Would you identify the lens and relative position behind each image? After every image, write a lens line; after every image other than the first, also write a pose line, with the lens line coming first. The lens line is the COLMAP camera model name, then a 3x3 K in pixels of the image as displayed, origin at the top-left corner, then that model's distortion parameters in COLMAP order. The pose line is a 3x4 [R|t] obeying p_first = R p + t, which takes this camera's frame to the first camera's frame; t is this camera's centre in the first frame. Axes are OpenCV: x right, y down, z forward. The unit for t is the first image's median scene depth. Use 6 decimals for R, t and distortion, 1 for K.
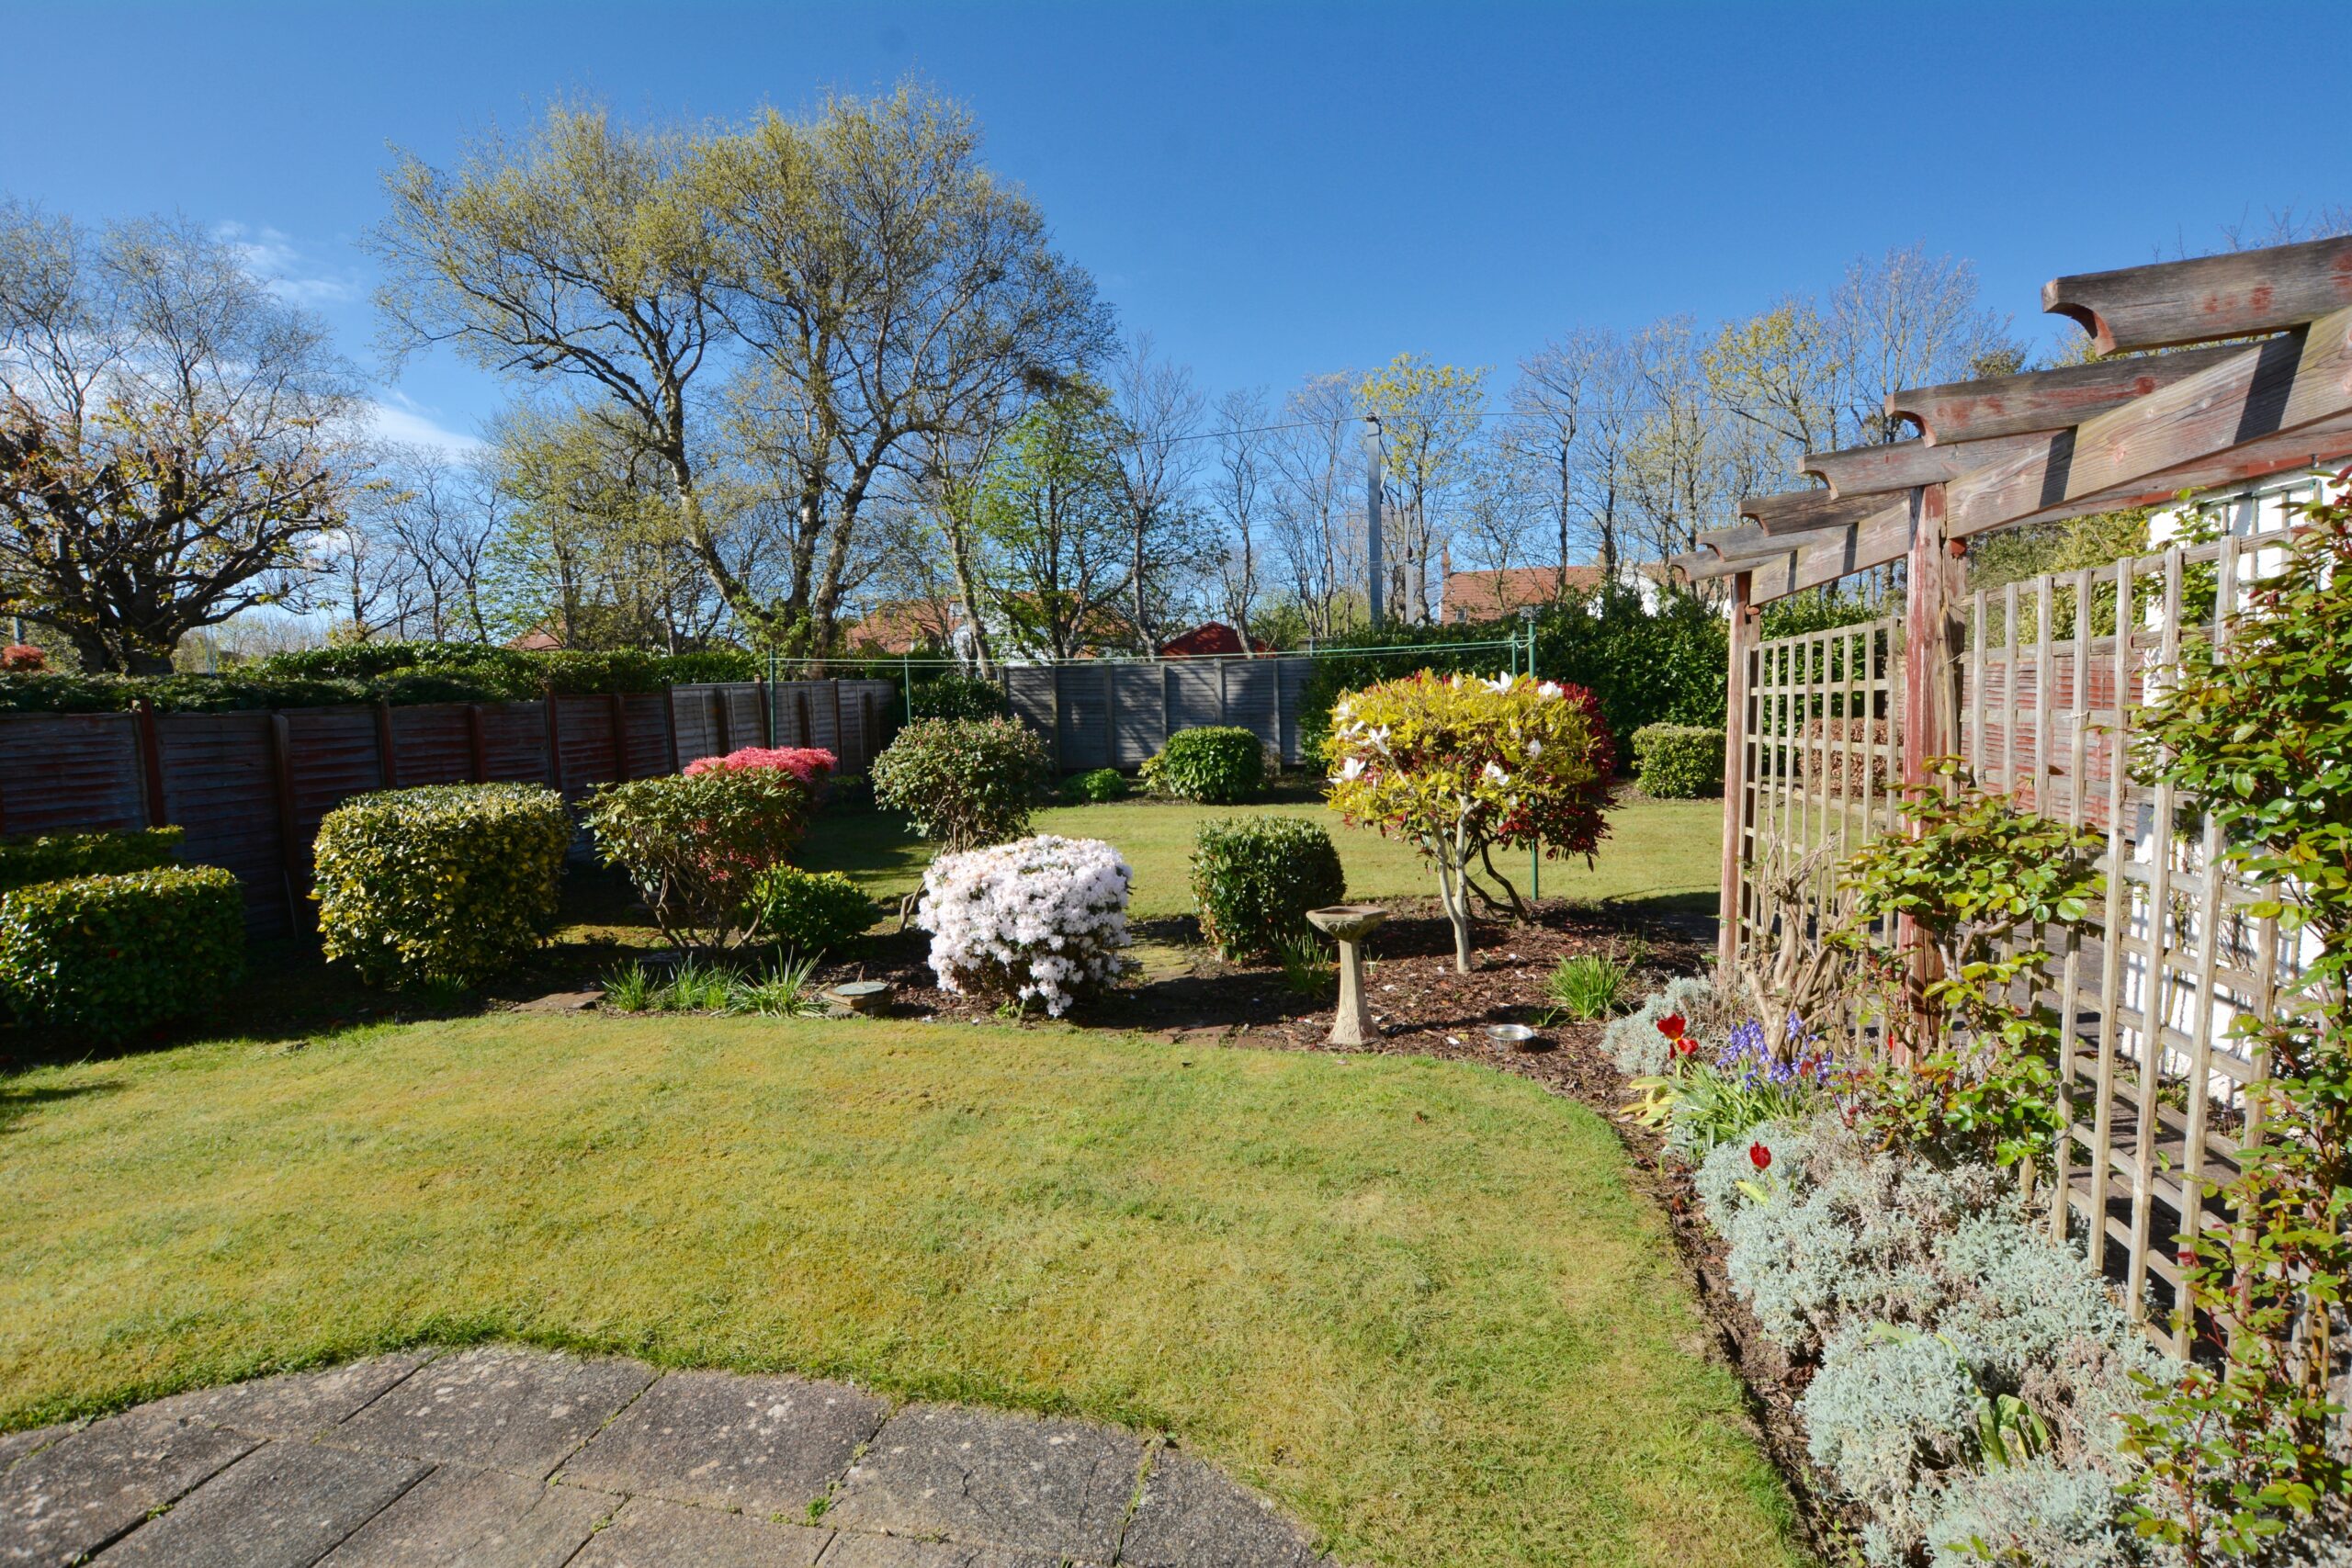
lens RADIAL K [[1133.9, 0, 1176.0], [0, 1133.9, 784.0], [0, 0, 1]] dist [-0.000201, -0.000035]
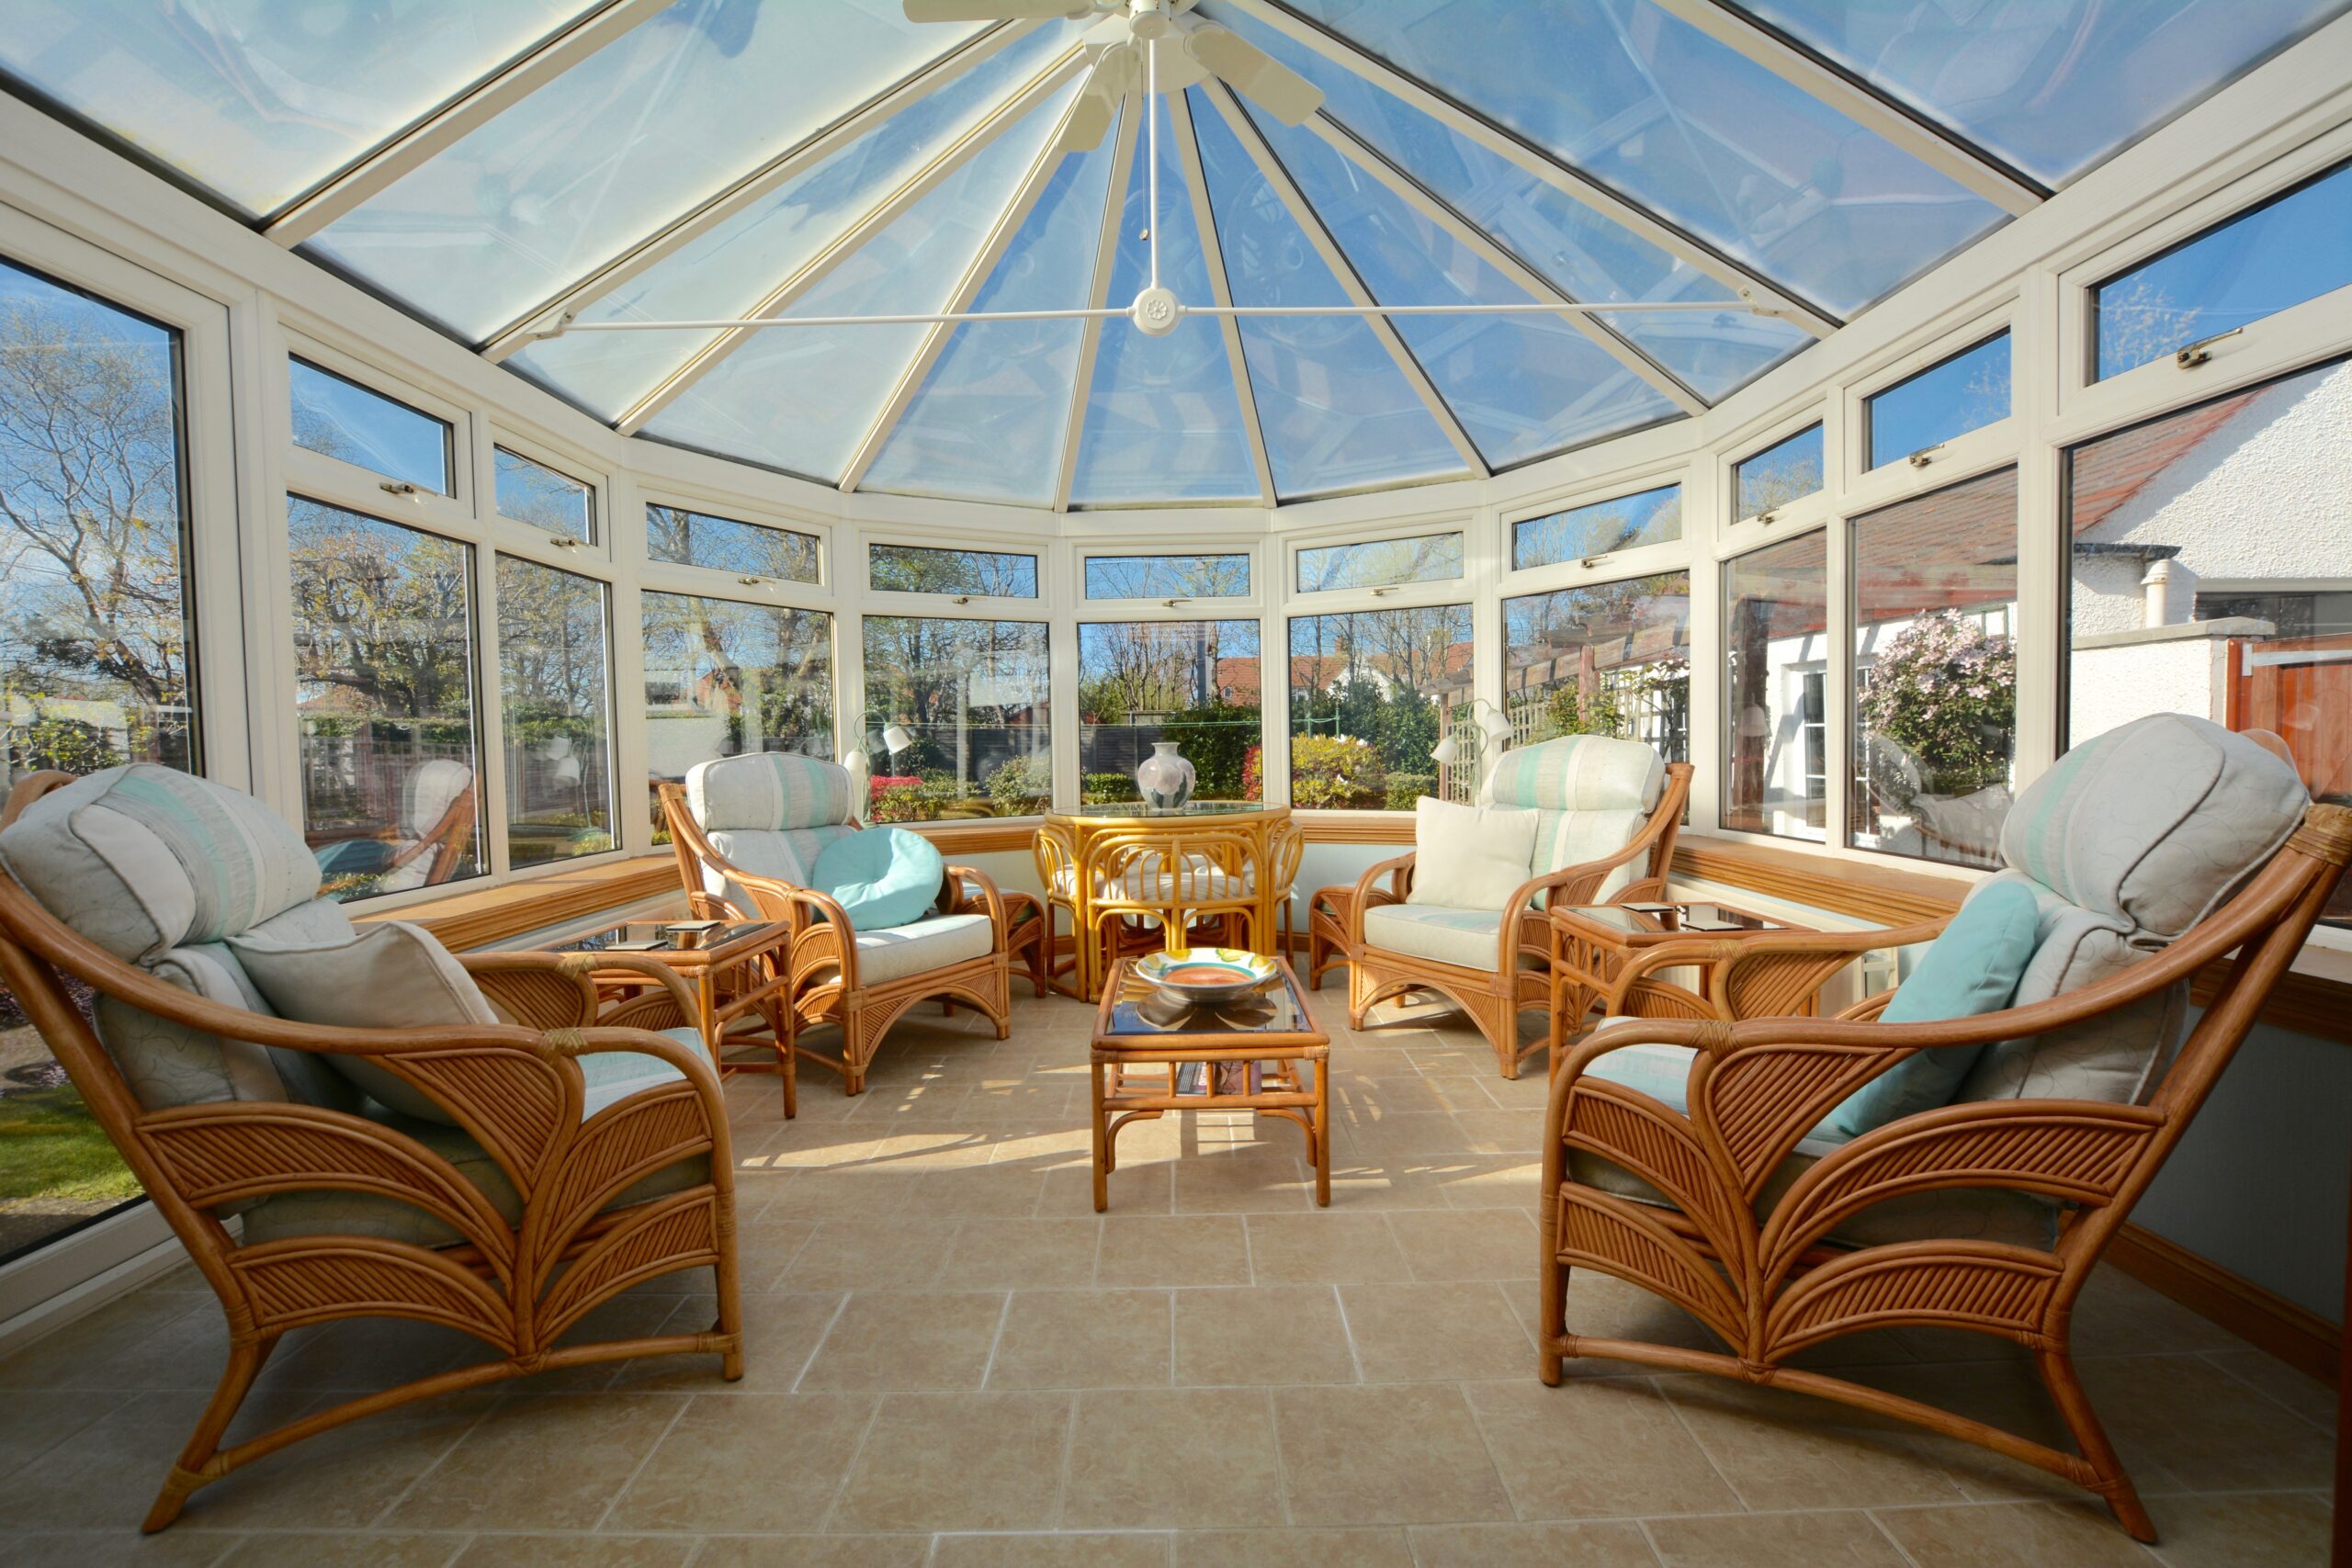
lens RADIAL K [[1027.3, 0, 1176.0], [0, 1027.3, 784.0], [0, 0, 1]] dist [0.000055, -0.000002]
pose [[0.978911, 0.004907, 0.204228, -0.144323], [0.006359, 0.998495, -0.054474, 0.034577], [-0.204188, 0.054624, 0.977406, -0.288377]]
